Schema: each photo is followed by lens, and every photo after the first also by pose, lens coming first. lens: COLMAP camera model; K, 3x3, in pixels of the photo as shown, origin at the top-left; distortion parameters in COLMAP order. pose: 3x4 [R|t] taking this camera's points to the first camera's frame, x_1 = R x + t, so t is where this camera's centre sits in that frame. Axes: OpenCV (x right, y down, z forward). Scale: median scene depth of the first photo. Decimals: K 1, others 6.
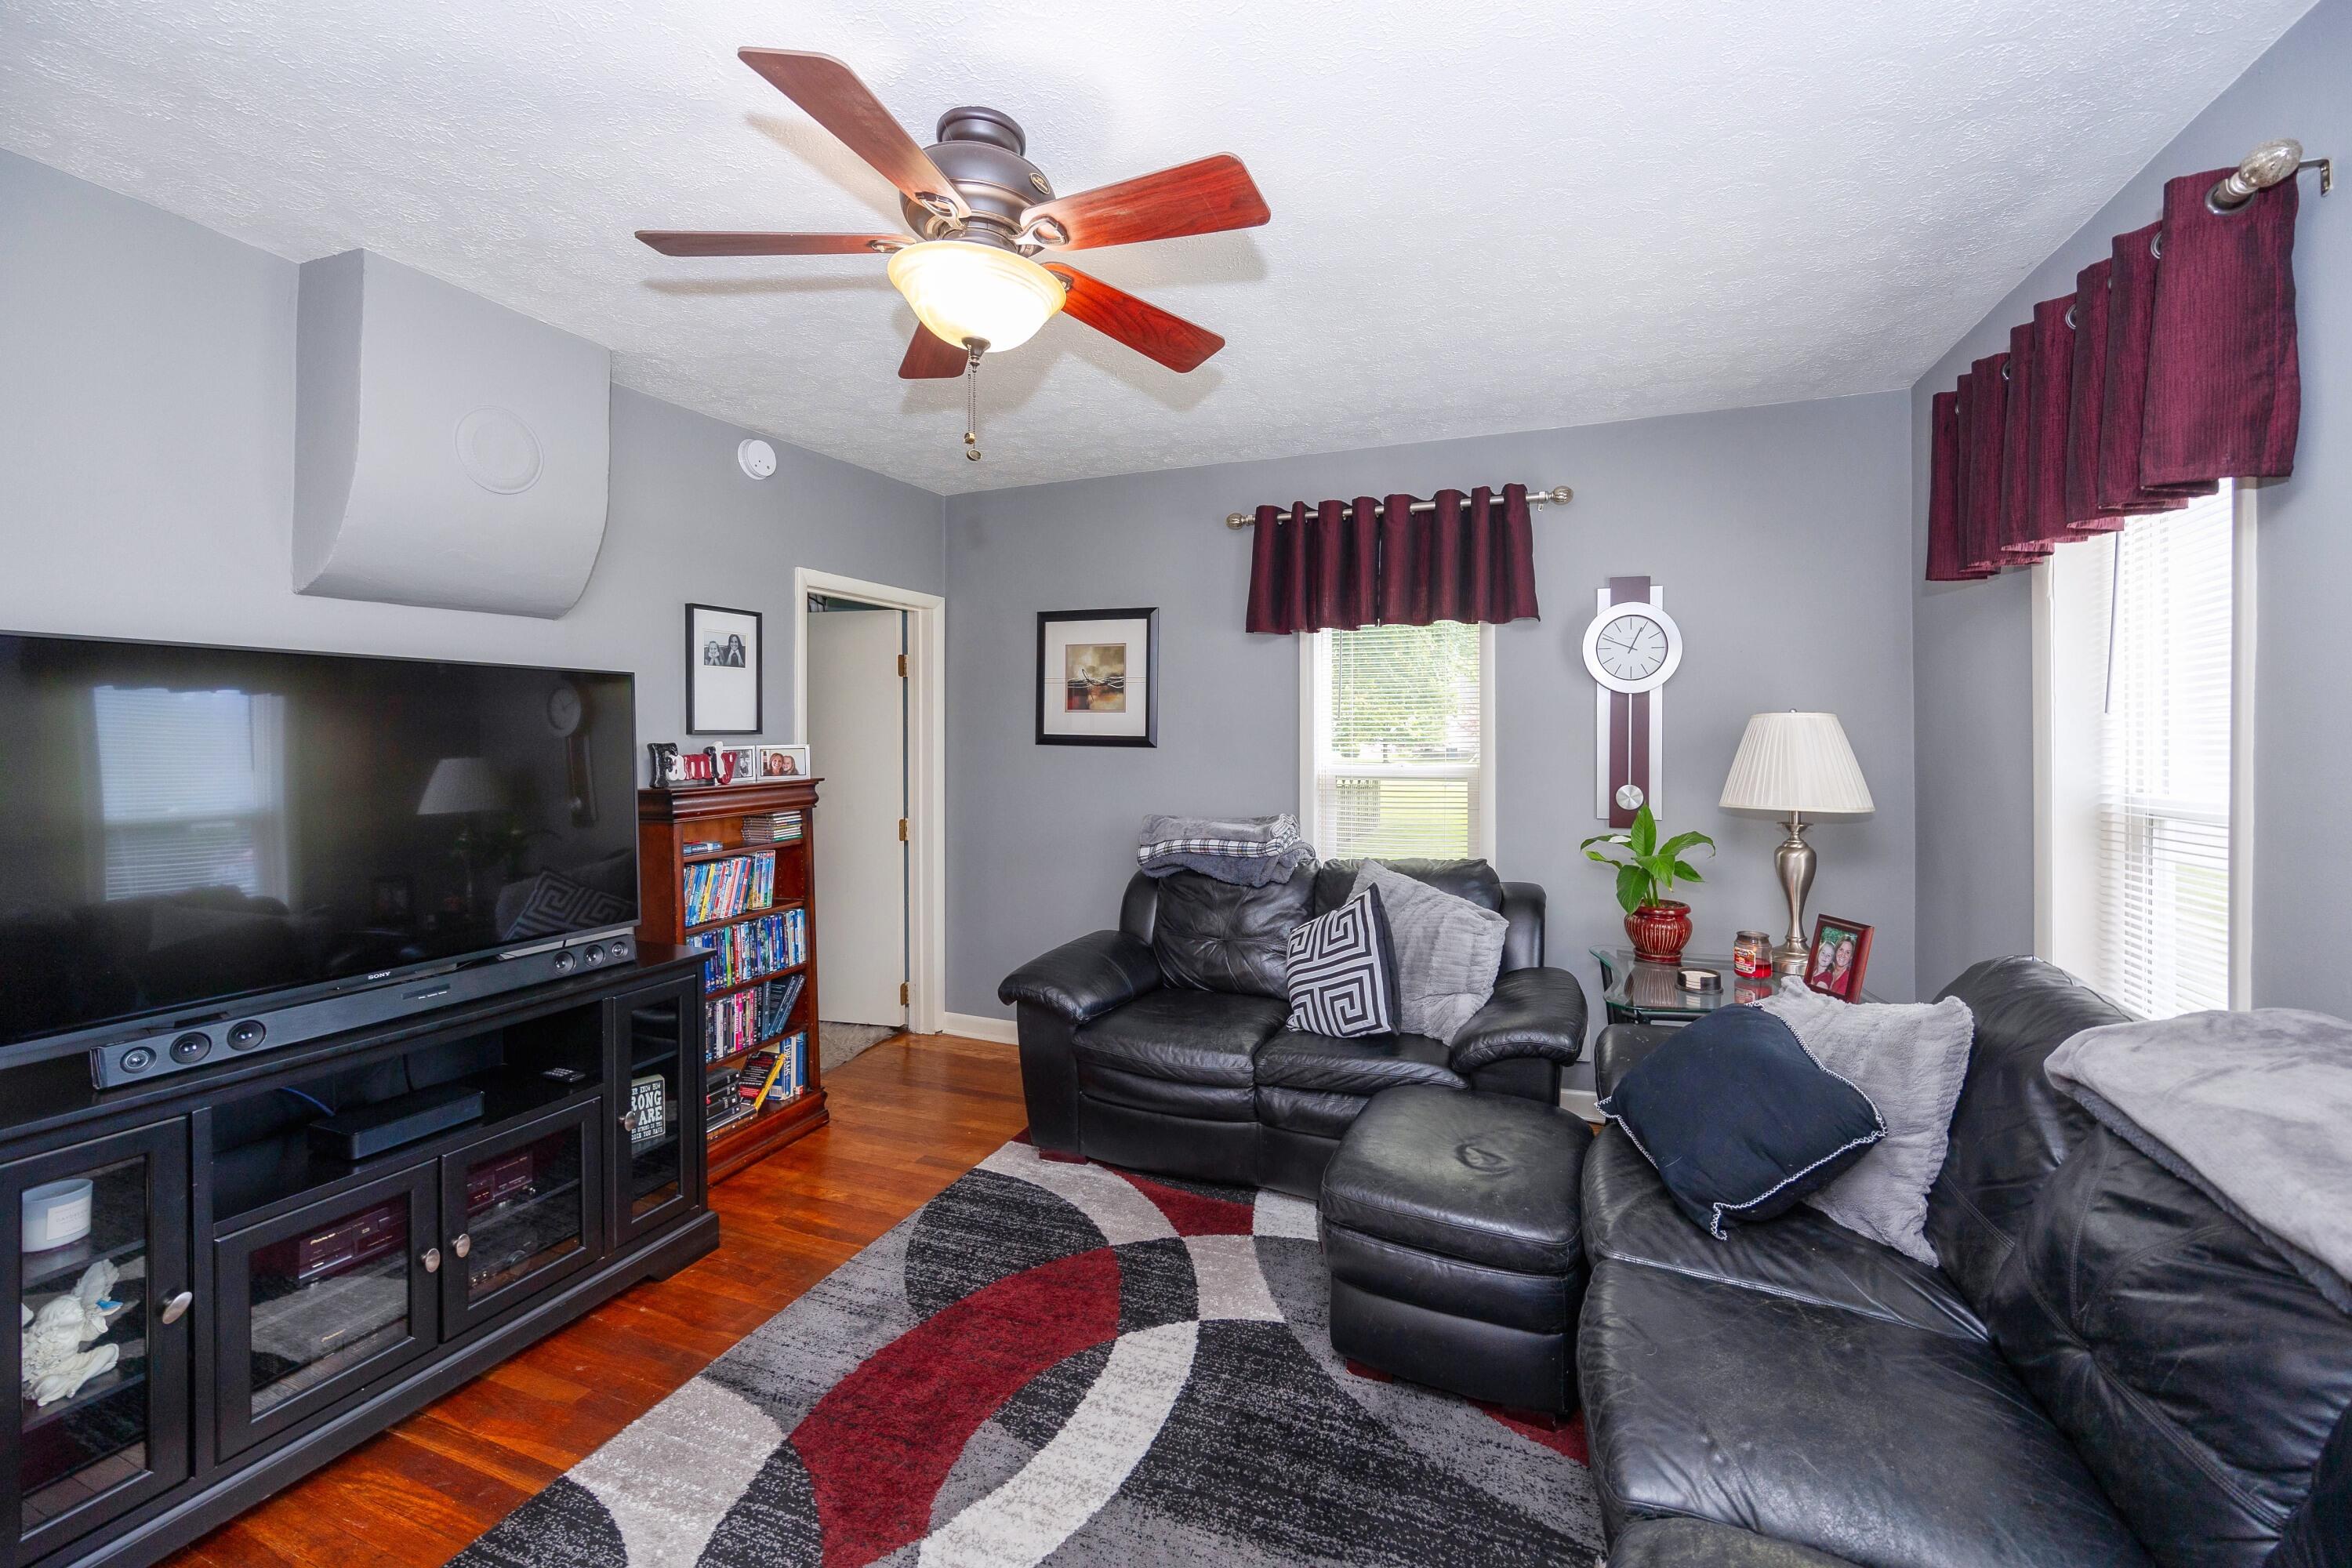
lens RADIAL K [[917.4, 0, 1200.7], [0, 917.4, 731.7], [0, 0, 1]] dist [-0.001607, -0.000036]
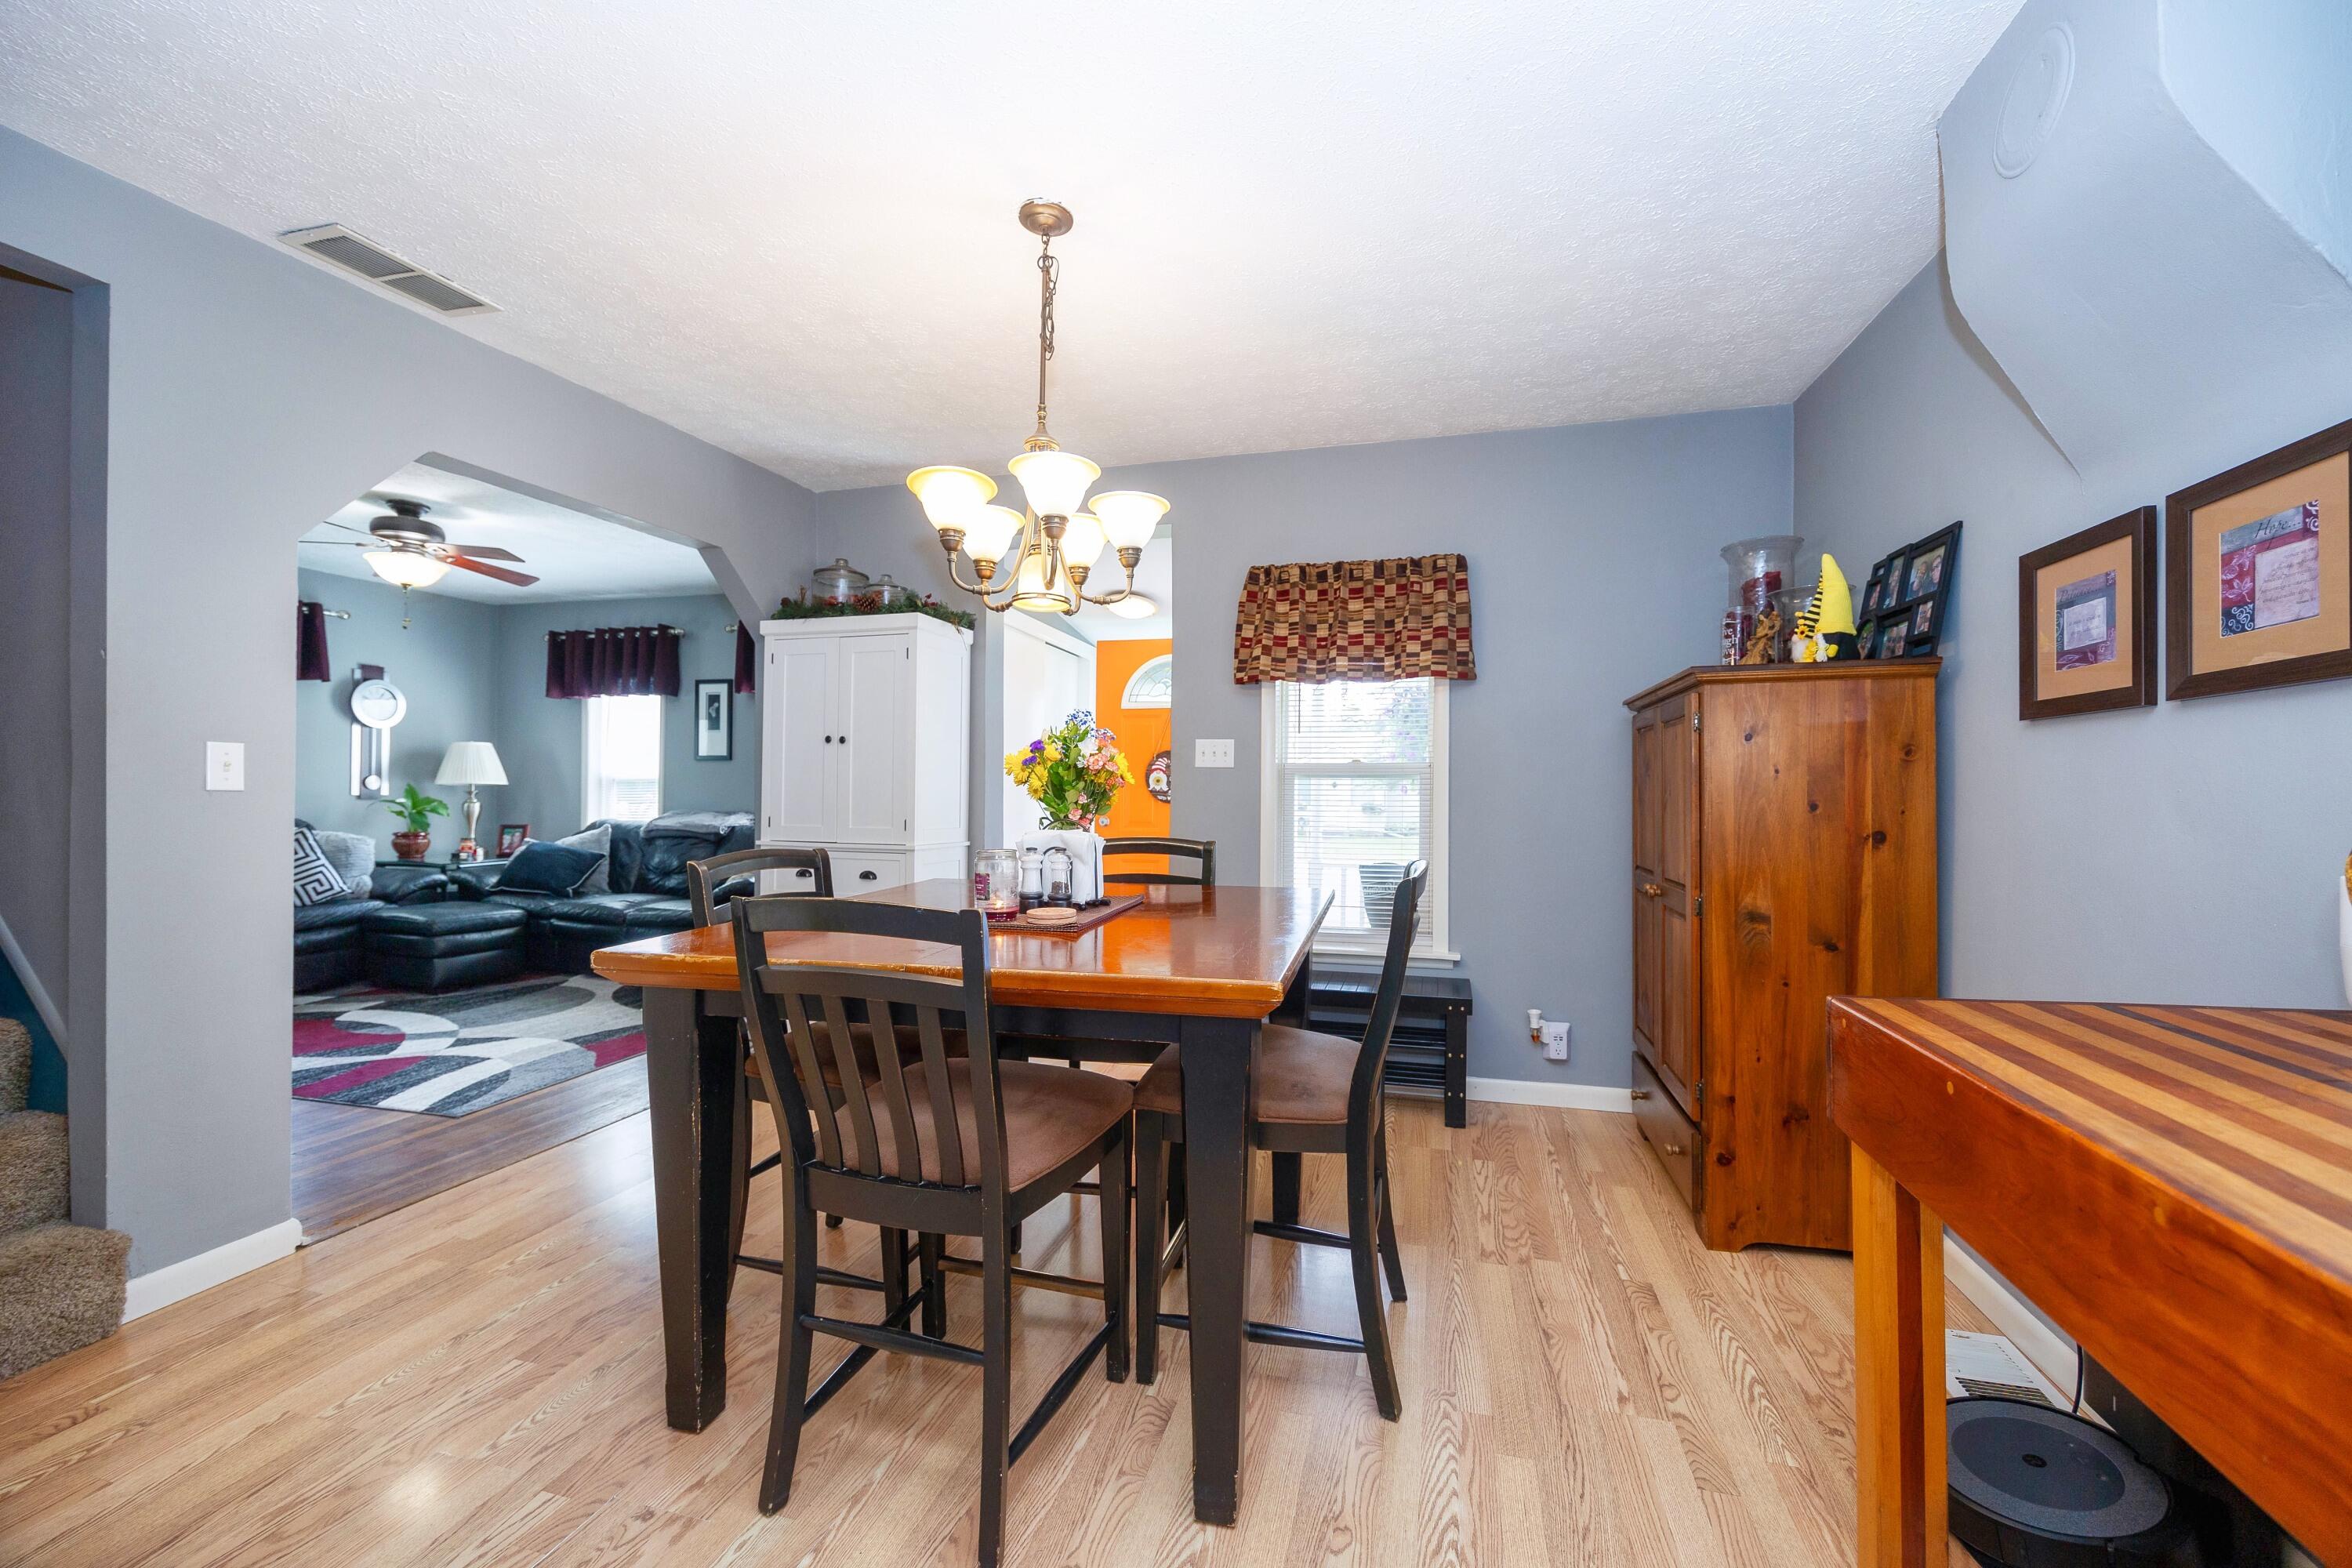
lens RADIAL K [[921.7, 0, 1219.2], [0, 921.7, 795.9], [0, 0, 1]] dist [-0.002632, -0.000178]
pose [[-0.105303, -0.001867, 0.994438, -1.954505], [-0.010082, 0.999949, 0.000810, 0.097543], [-0.994389, -0.009940, -0.105316, -0.650982]]
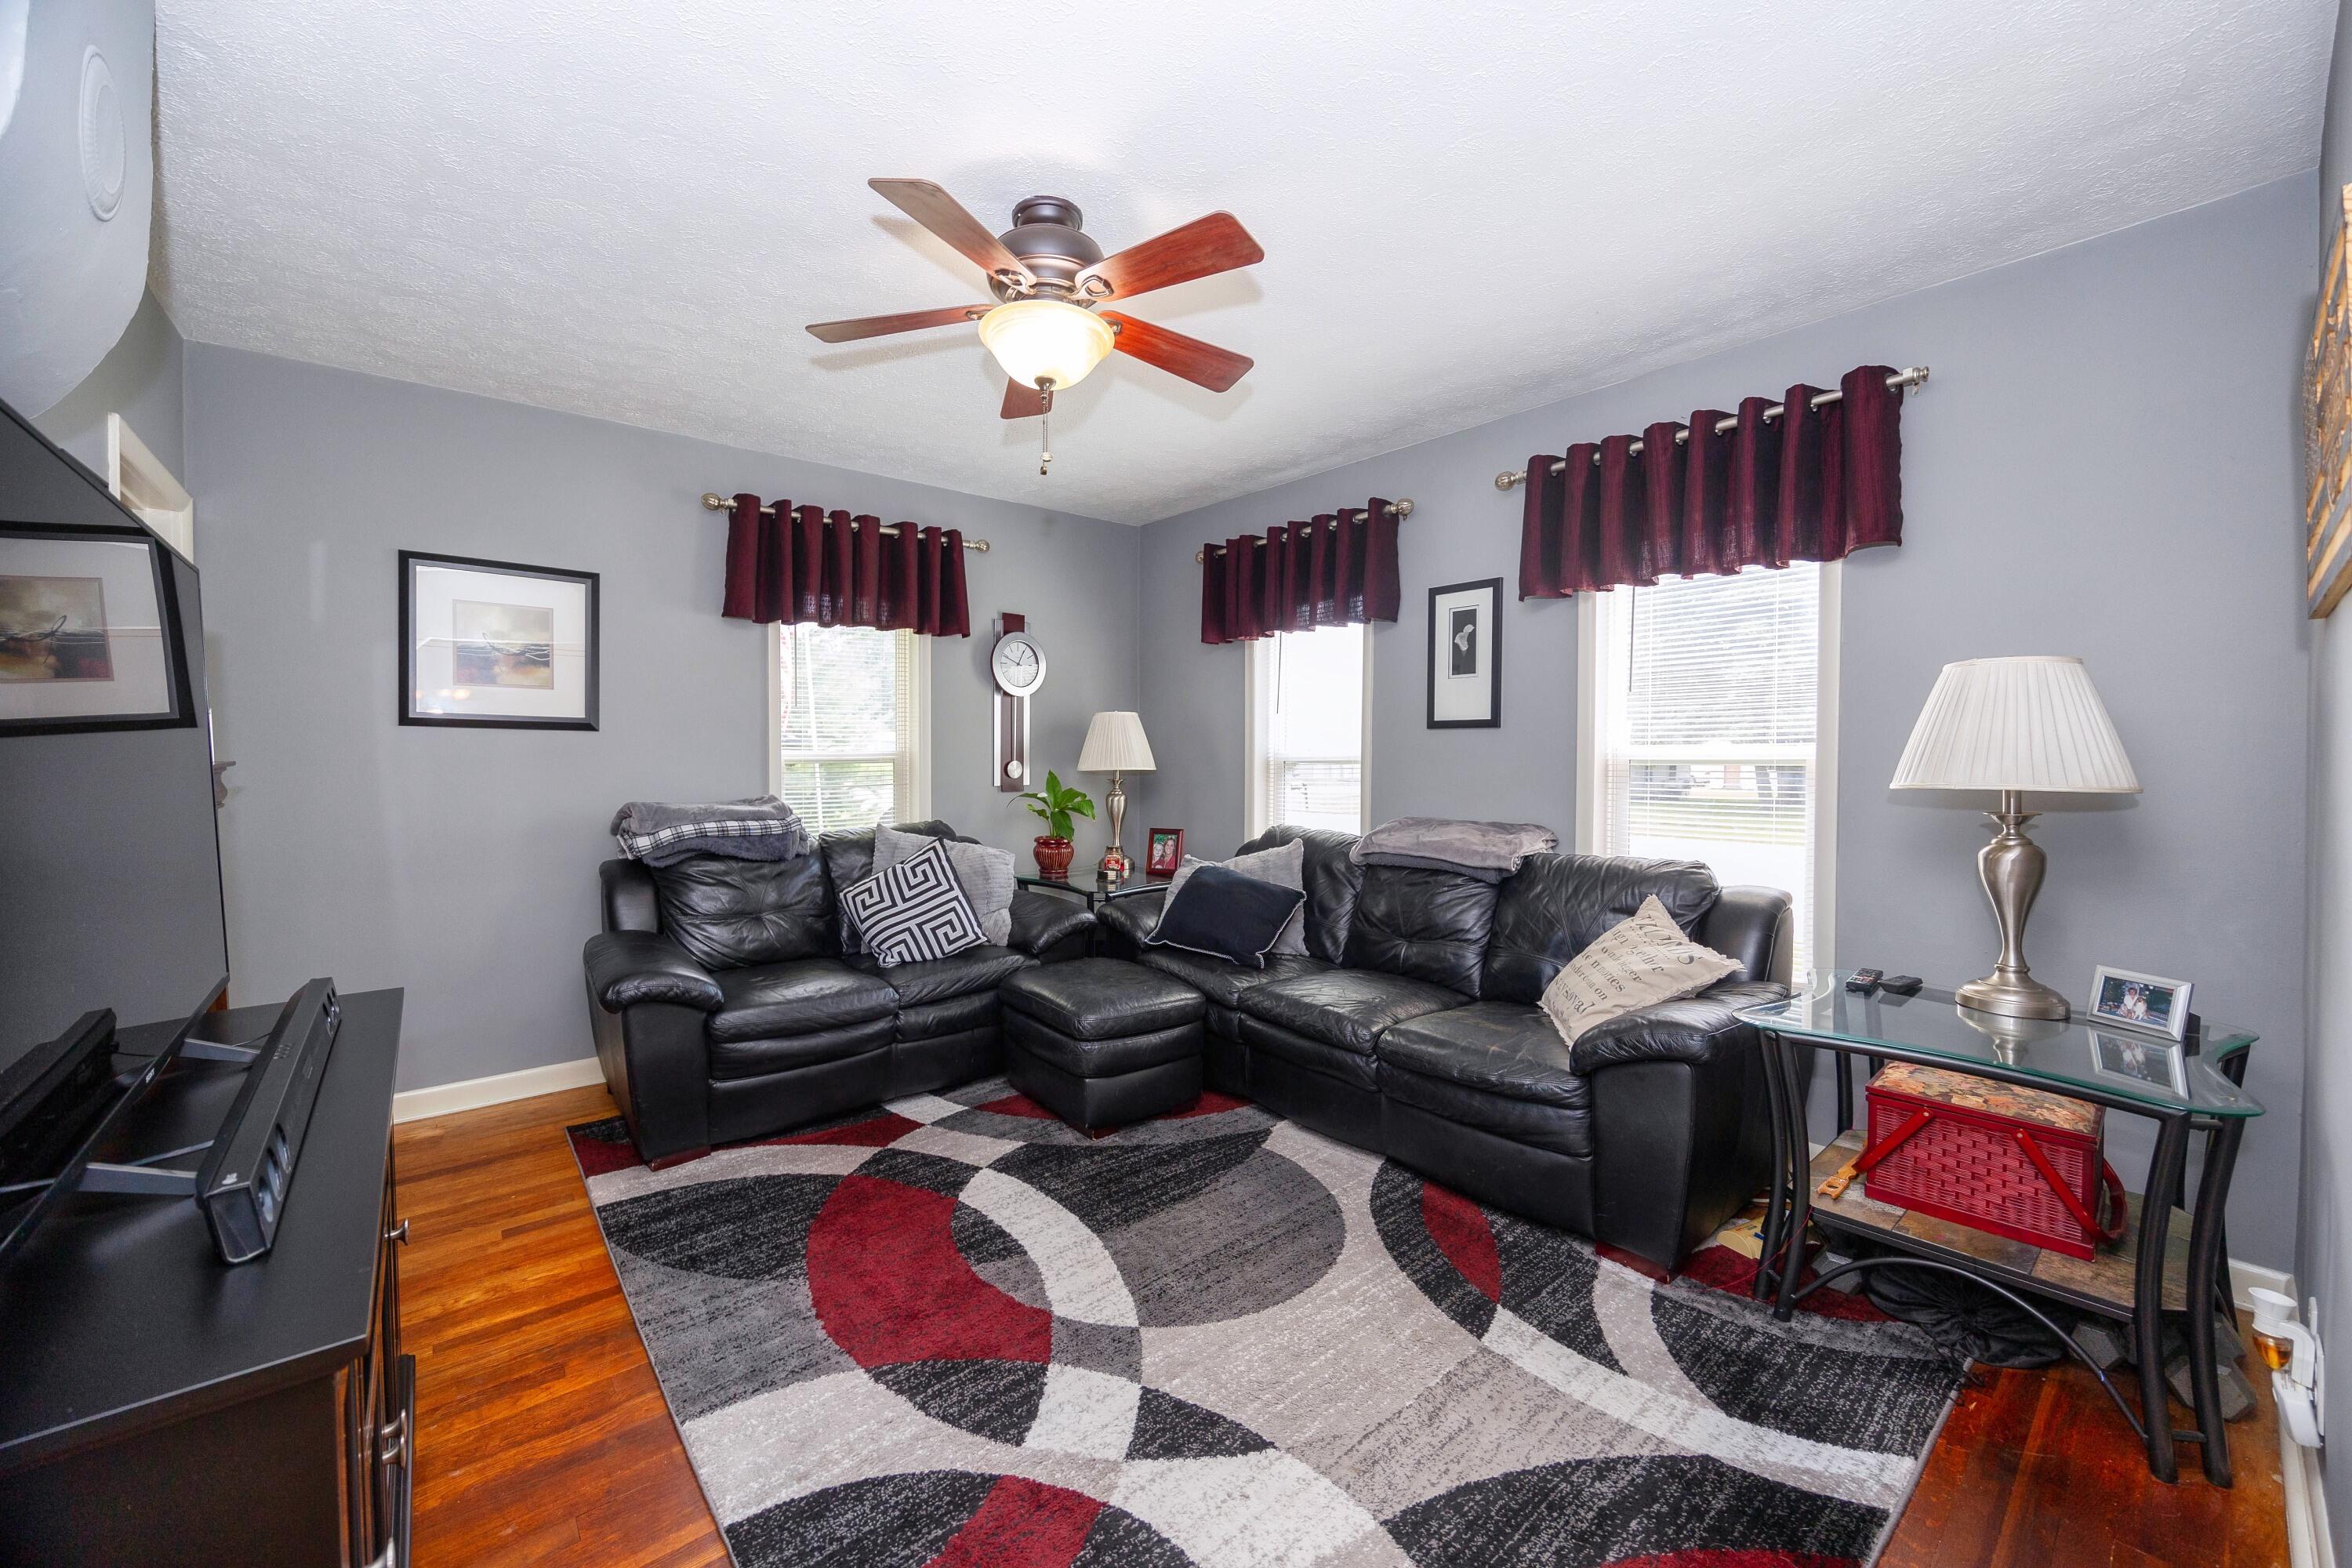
lens RADIAL K [[905.3, 0, 1122.8], [0, 905.3, 773.5], [0, 0, 1]] dist [-0.001249, -0.000087]
pose [[0.509511, -0.019278, 0.860248, -0.807005], [-0.001631, 0.999726, 0.023369, 0.054755], [-0.860463, -0.013310, 0.509340, 0.167857]]
